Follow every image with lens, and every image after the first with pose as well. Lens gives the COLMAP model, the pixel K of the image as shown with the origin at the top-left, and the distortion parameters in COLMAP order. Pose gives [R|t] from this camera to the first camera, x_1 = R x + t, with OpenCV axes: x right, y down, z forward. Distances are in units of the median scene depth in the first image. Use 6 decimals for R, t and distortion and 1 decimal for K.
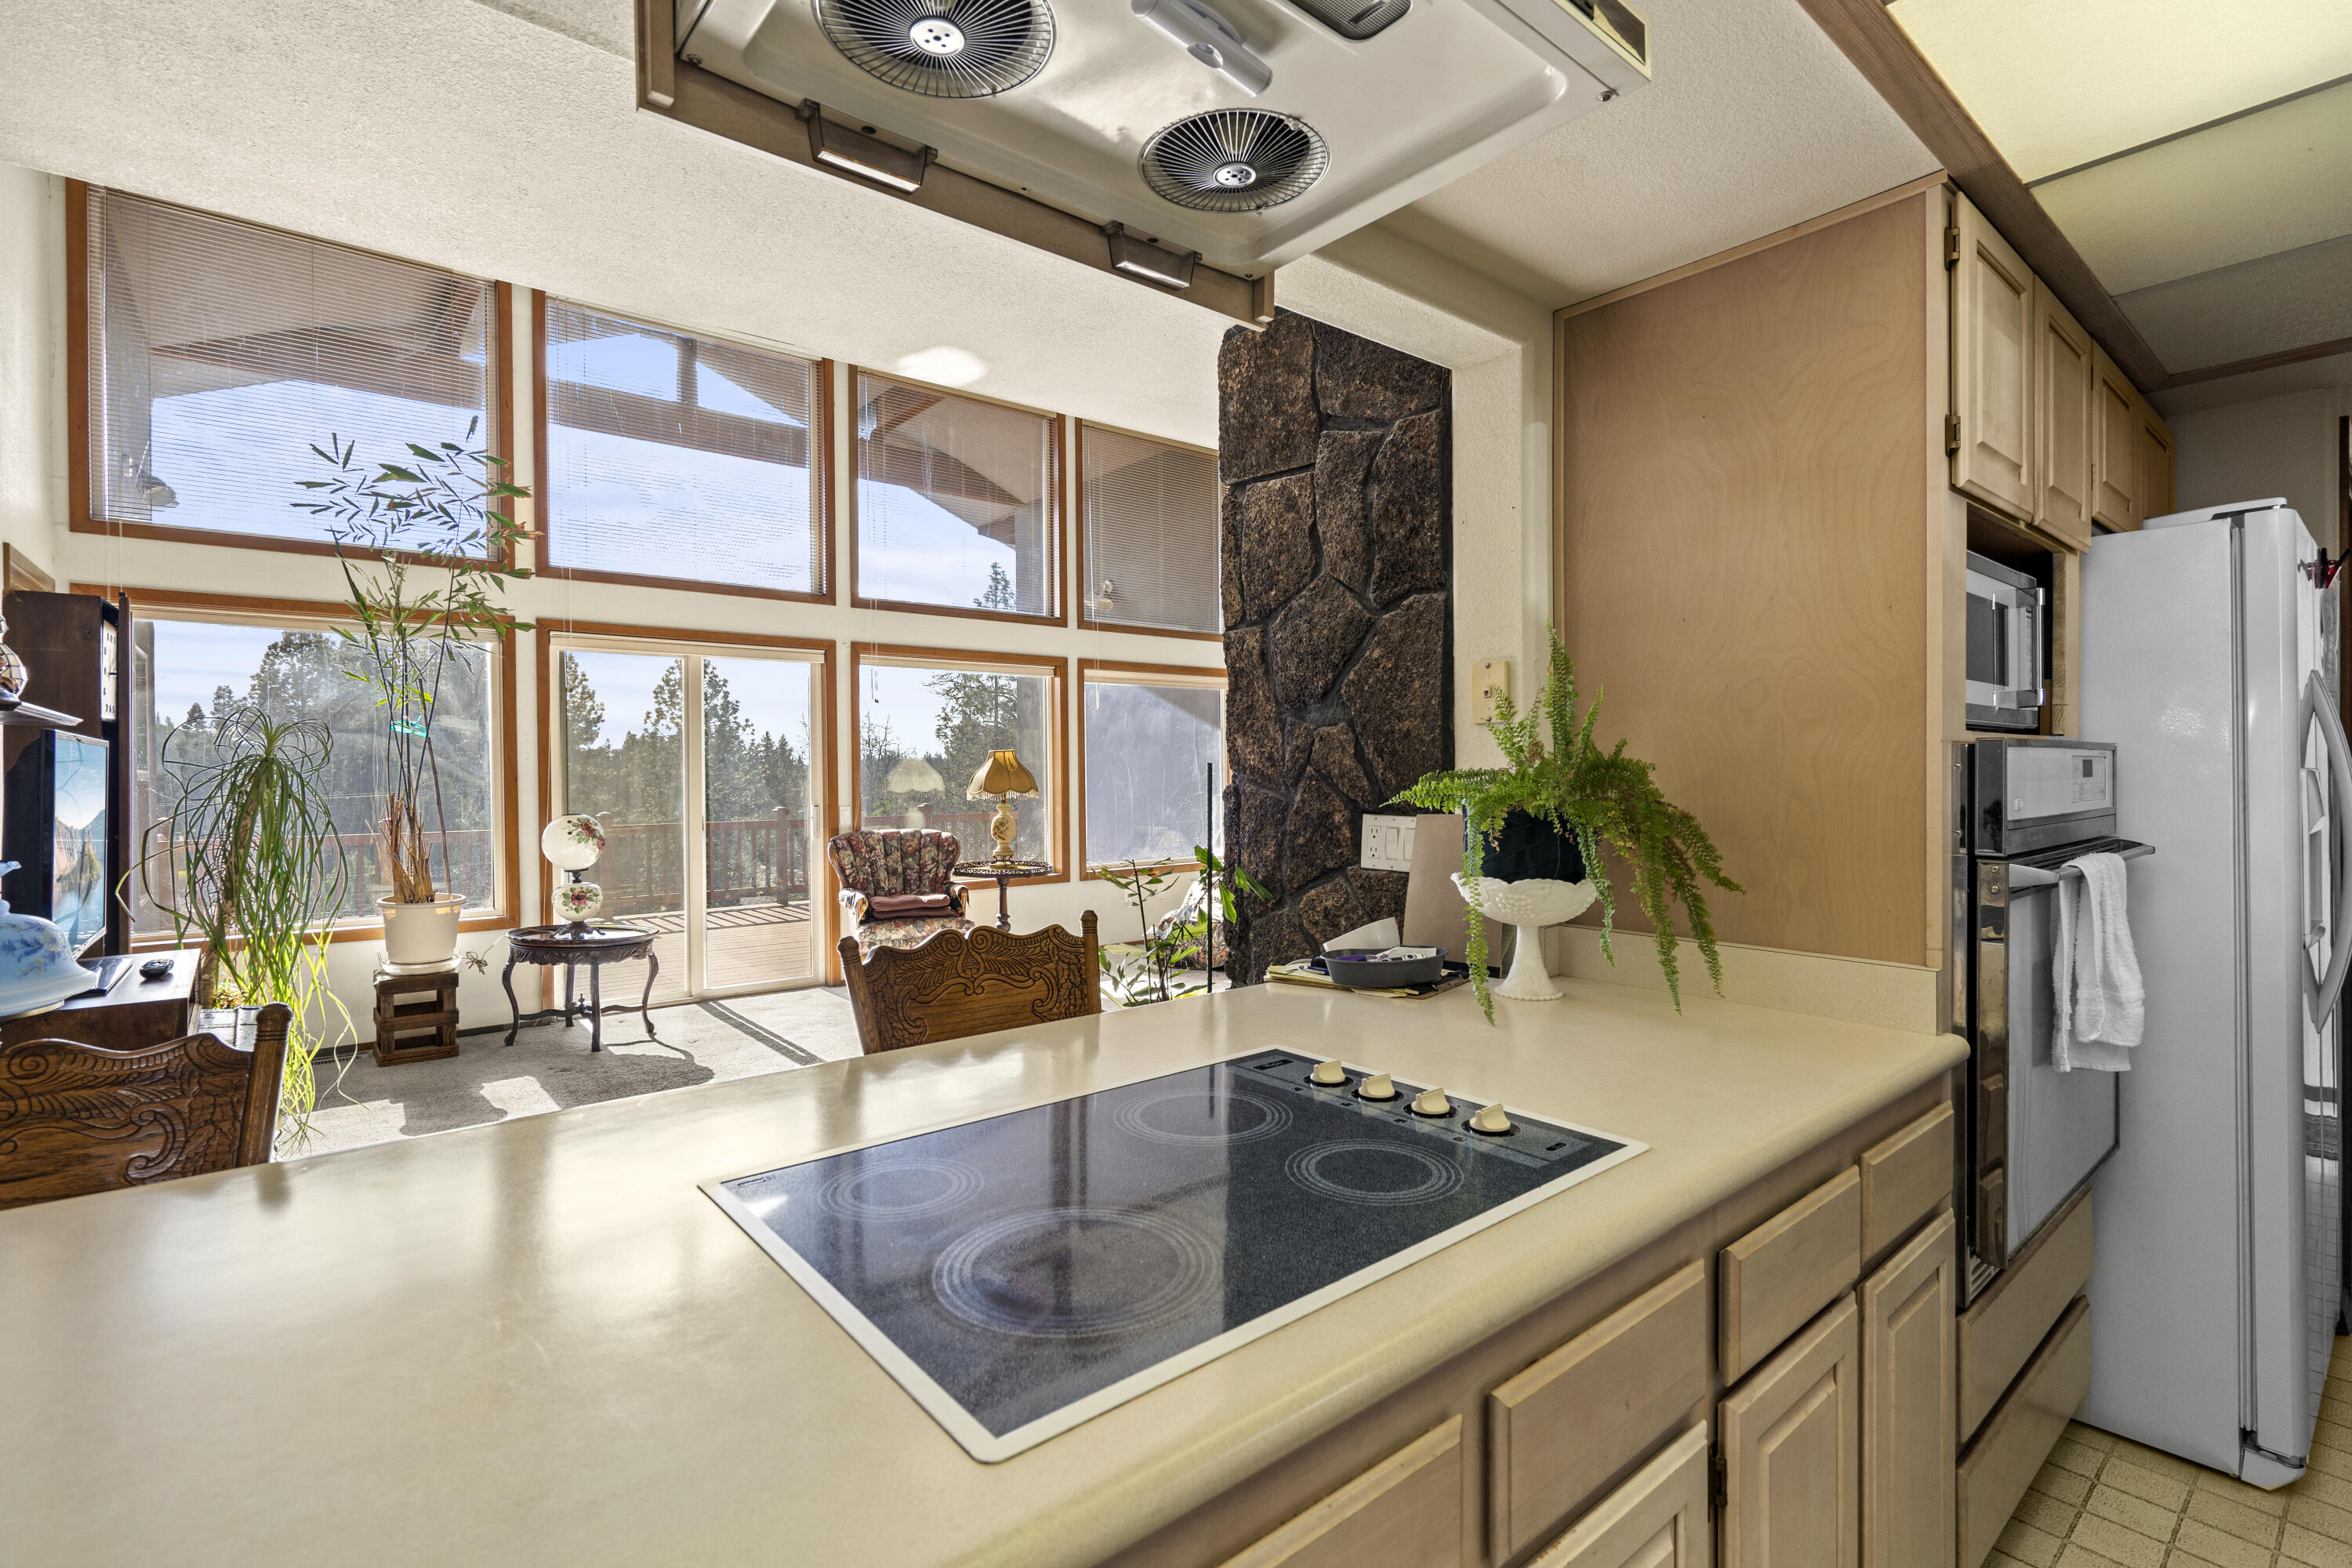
lens RADIAL K [[1076.5, 0, 1183.8], [0, 1076.5, 766.3], [0, 0, 1]] dist [-0.002586, 0.000308]
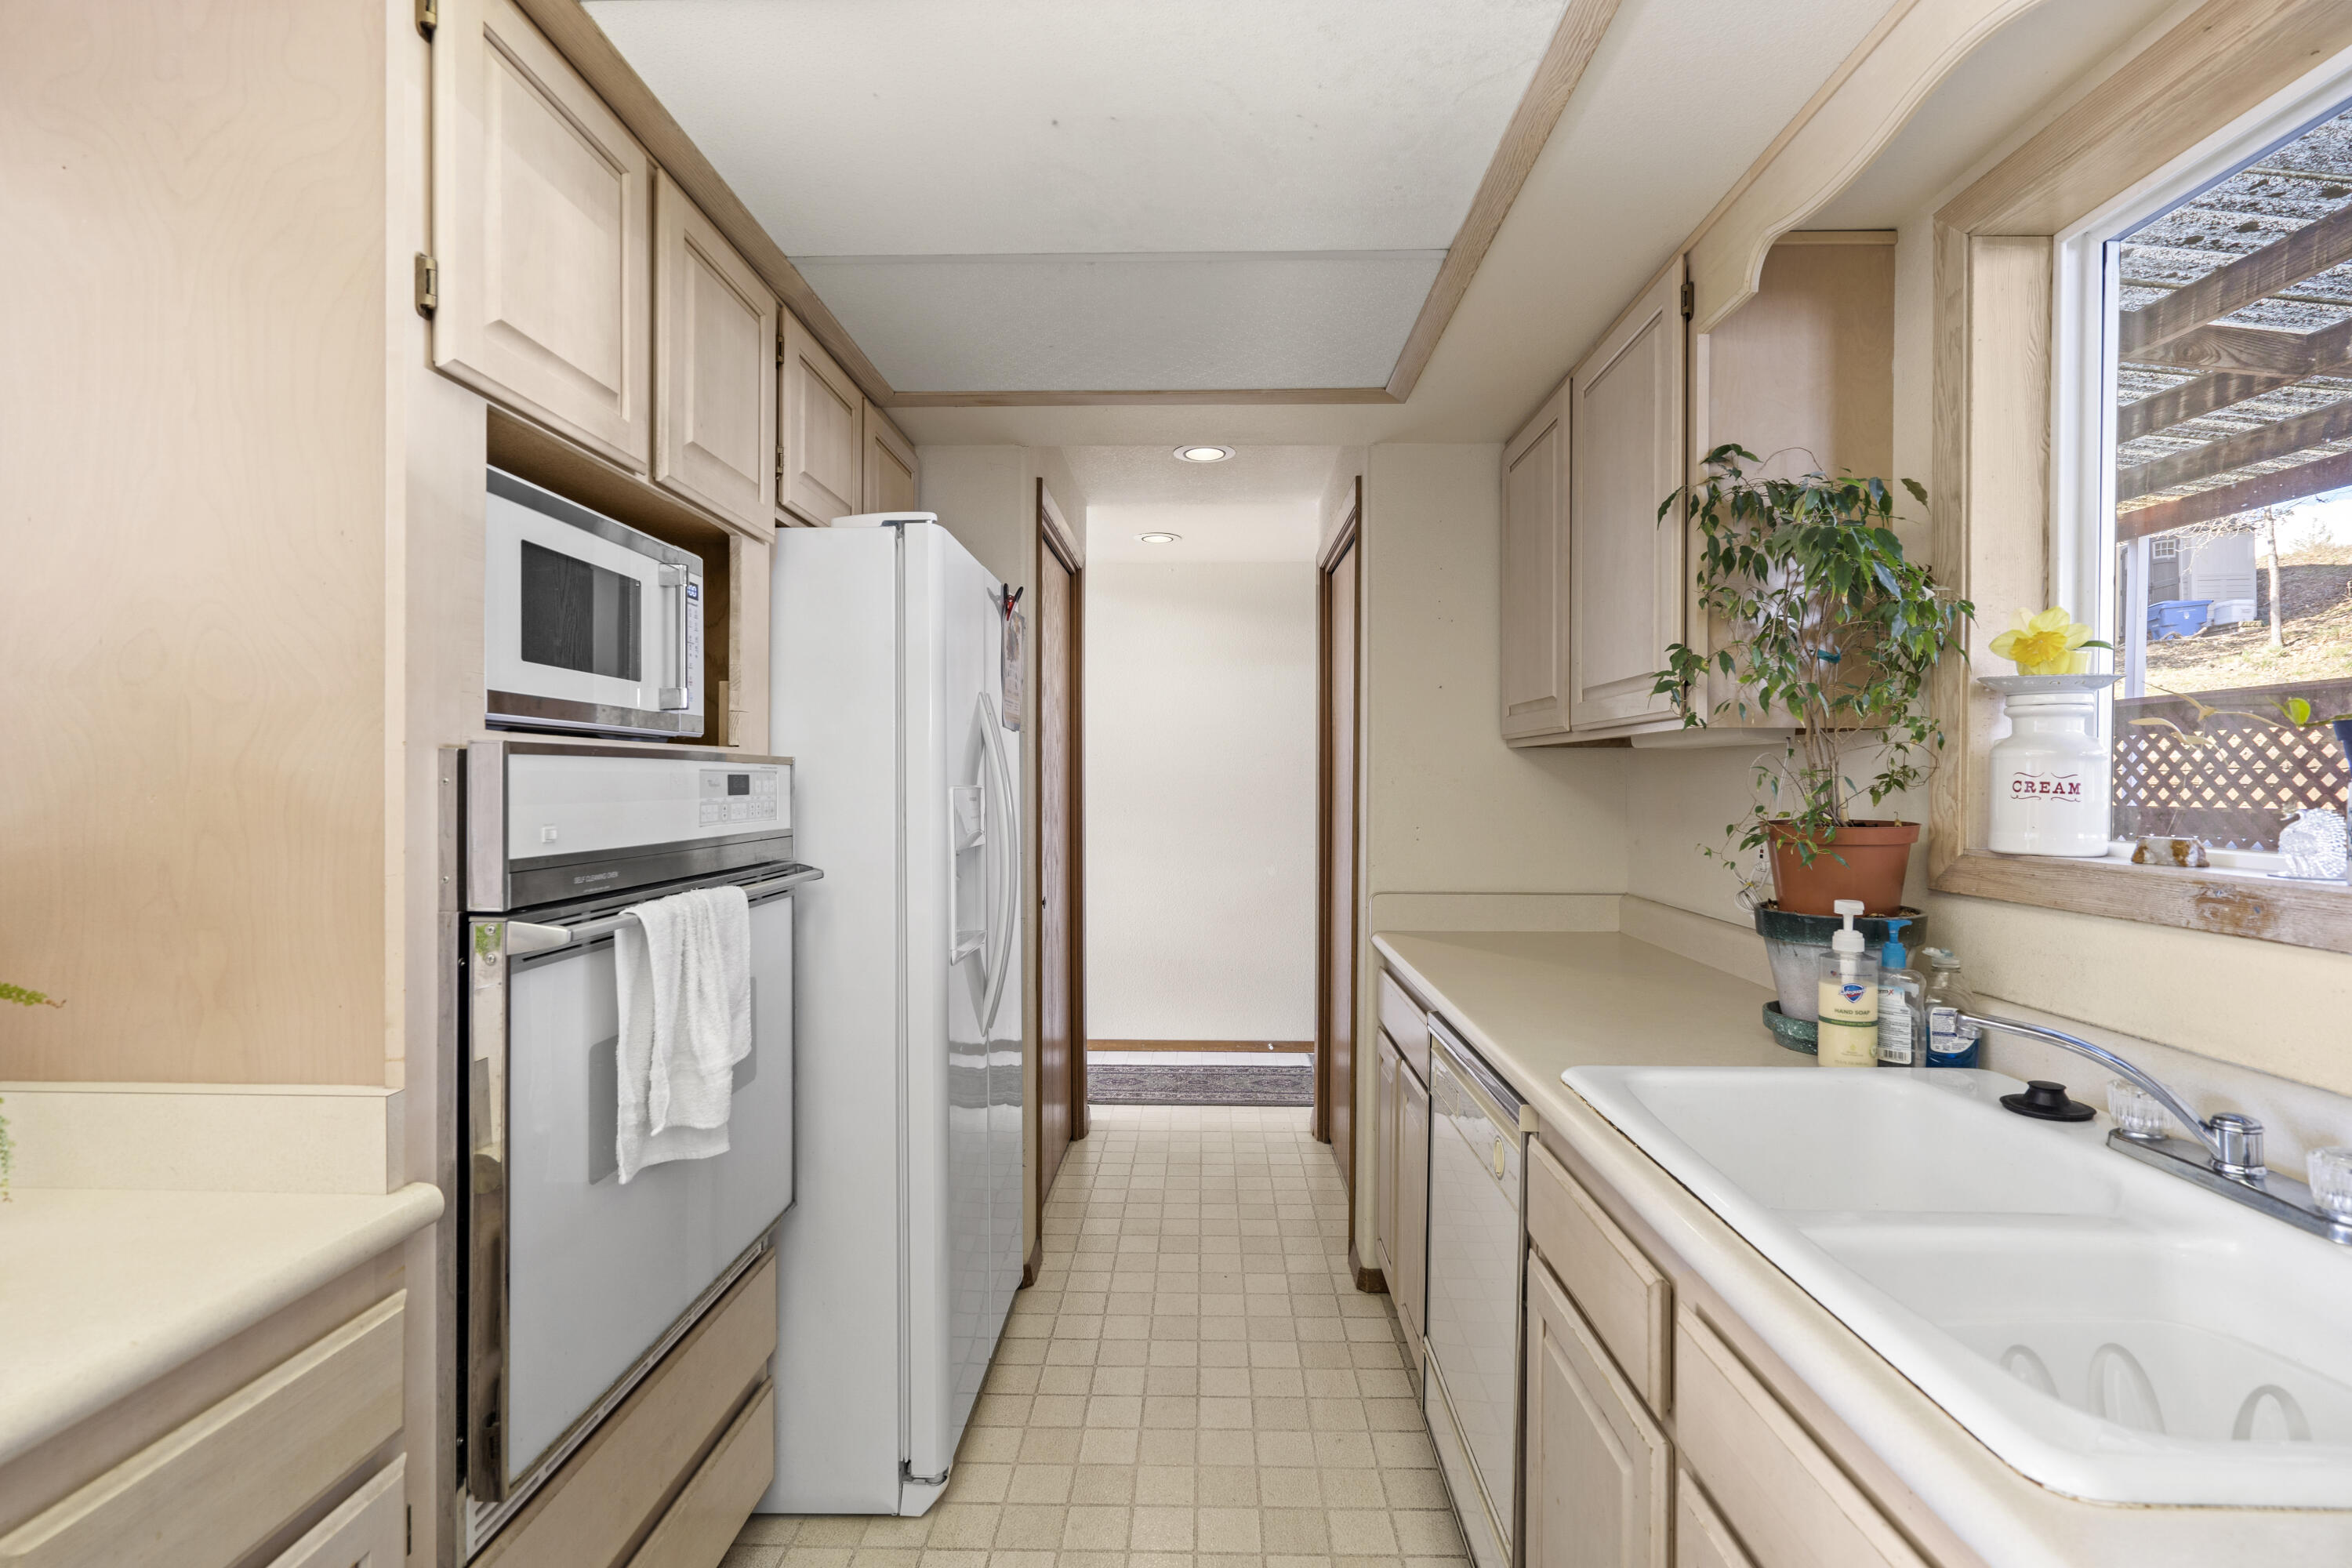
lens RADIAL K [[1086.4, 0, 1179.9], [0, 1086.4, 778.2], [0, 0, 1]] dist [-0.003257, -0.000079]
pose [[0.659869, 0.008627, 0.751331, 0.387194], [-0.006461, 0.999962, -0.005808, -0.000666], [-0.751353, -0.001022, 0.659900, 0.151963]]
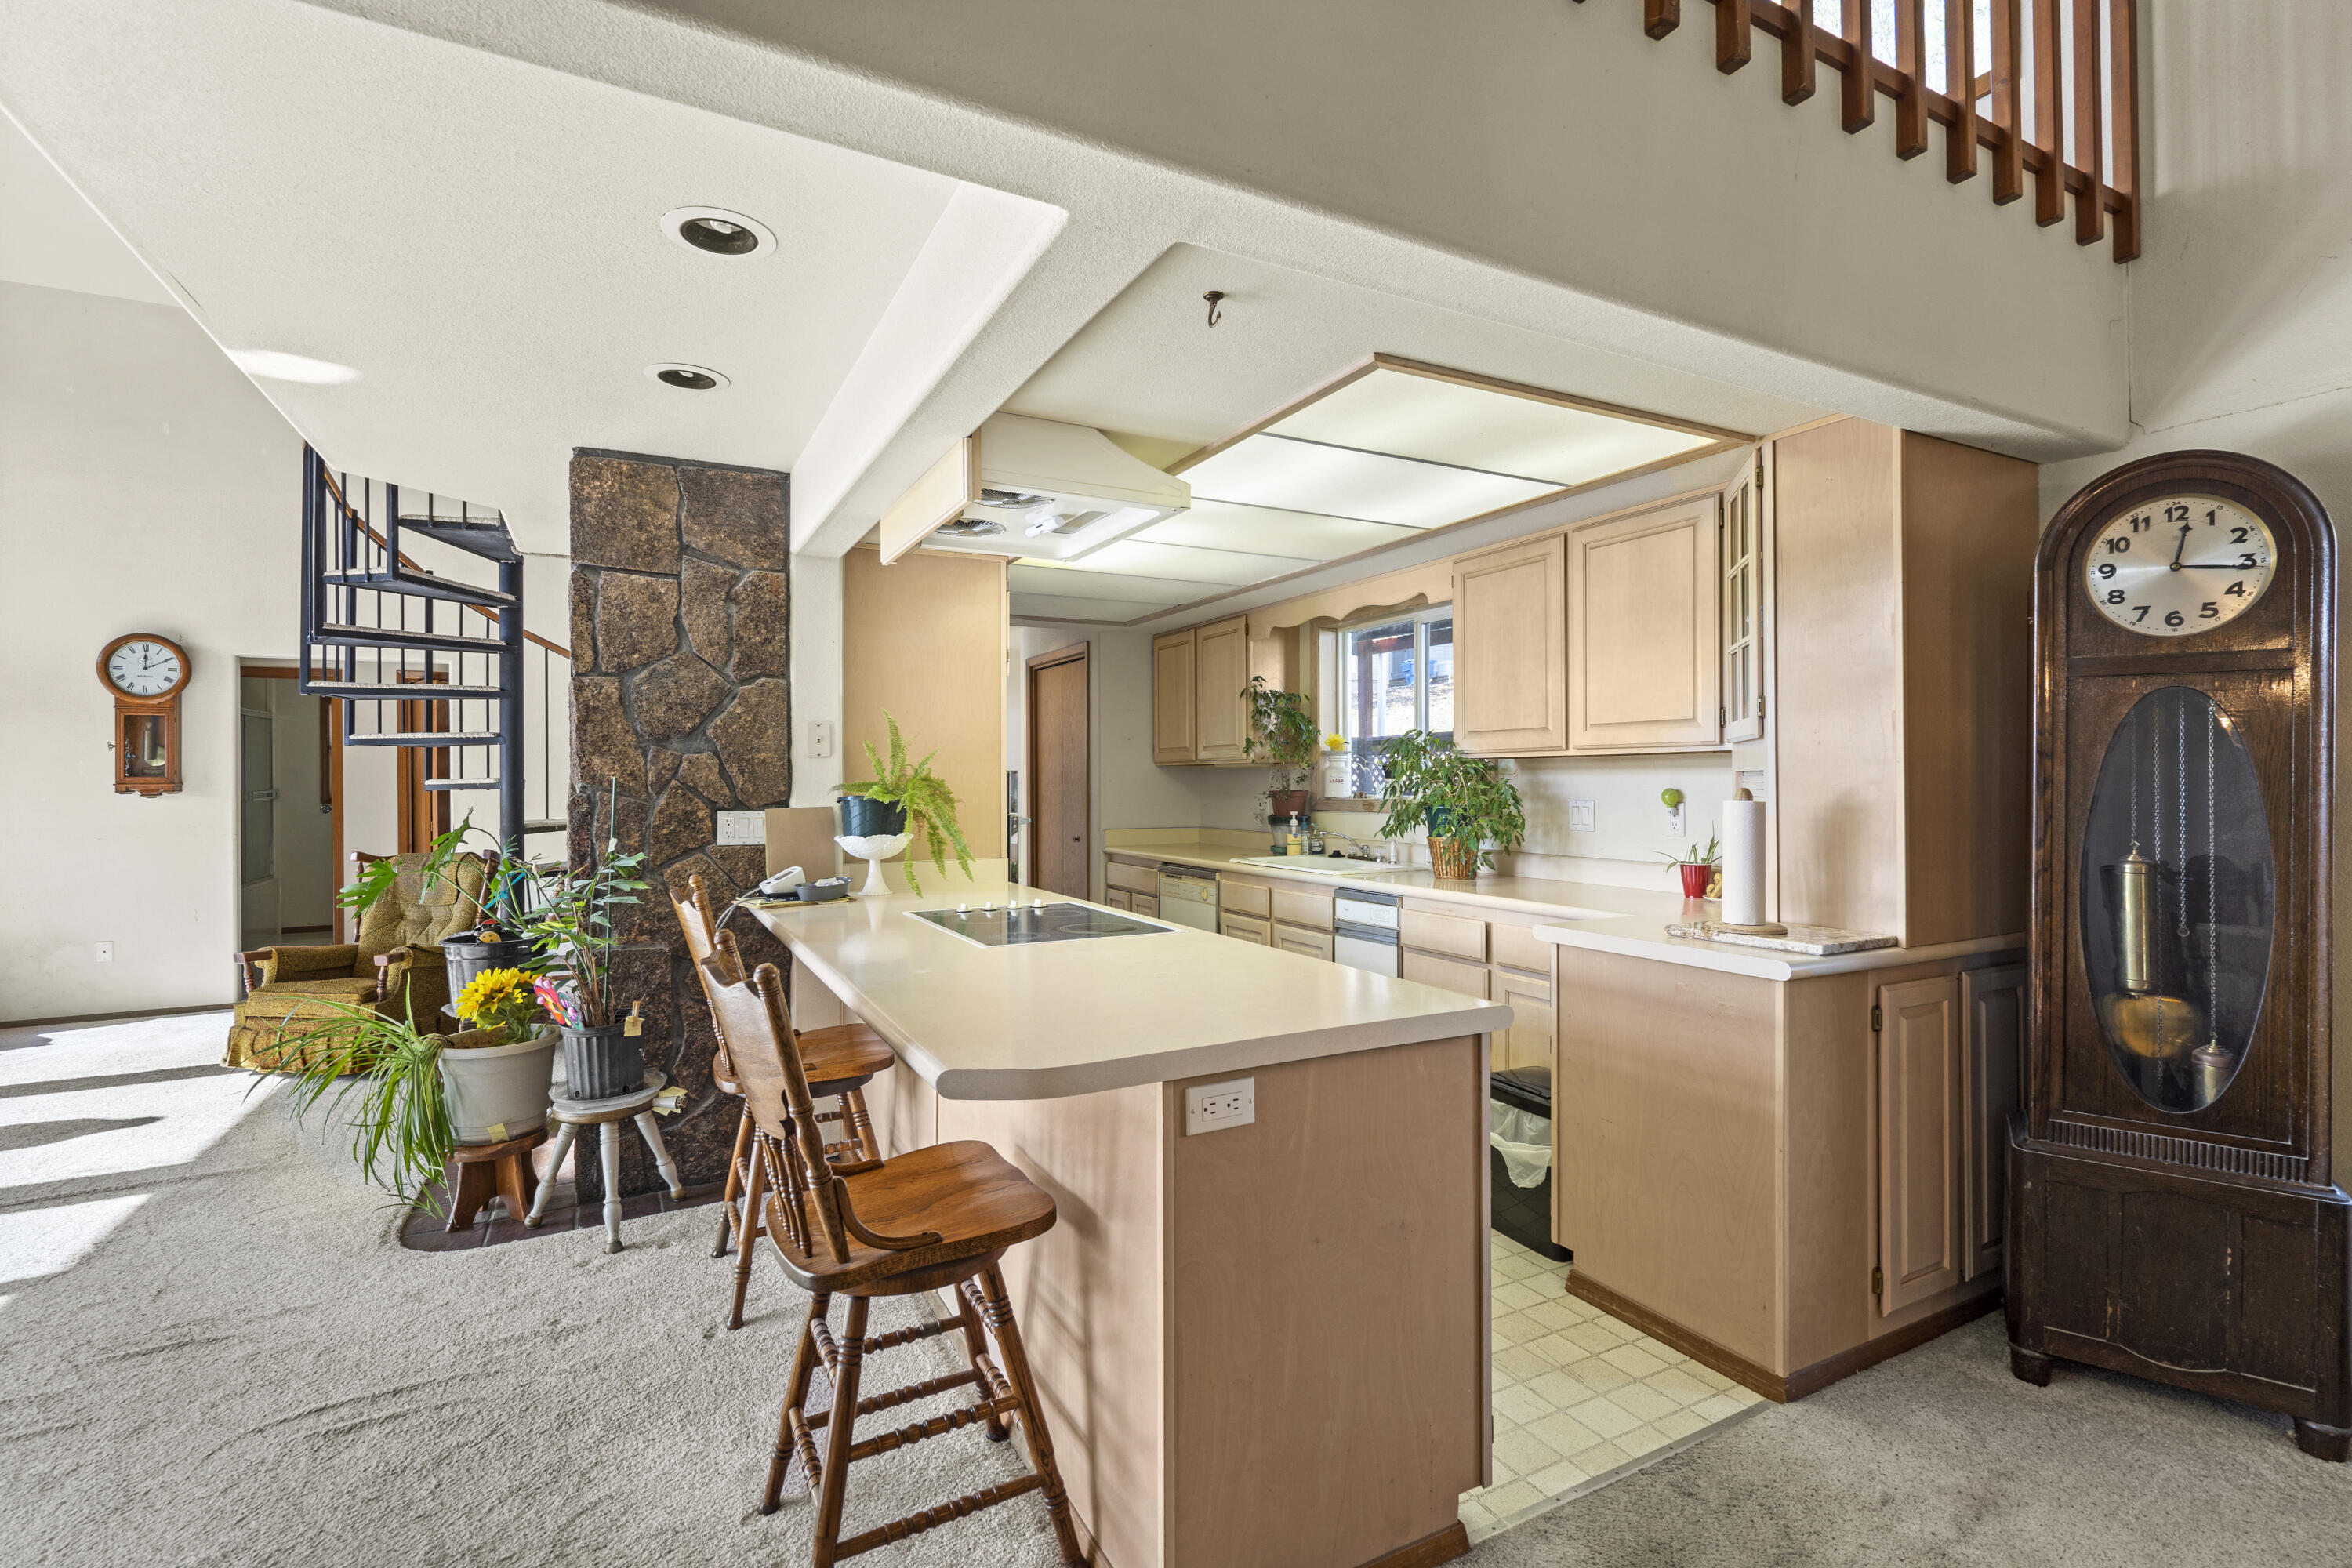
lens RADIAL K [[1063.6, 0, 1176.0], [0, 1063.6, 784.0], [0, 0, 1]] dist [0.000672, 0.000131]
pose [[0.206238, 0.004697, 0.978491, -1.416383], [0.004492, 0.999973, -0.005746, 0.020176], [-0.978492, 0.005581, 0.206211, 0.037110]]
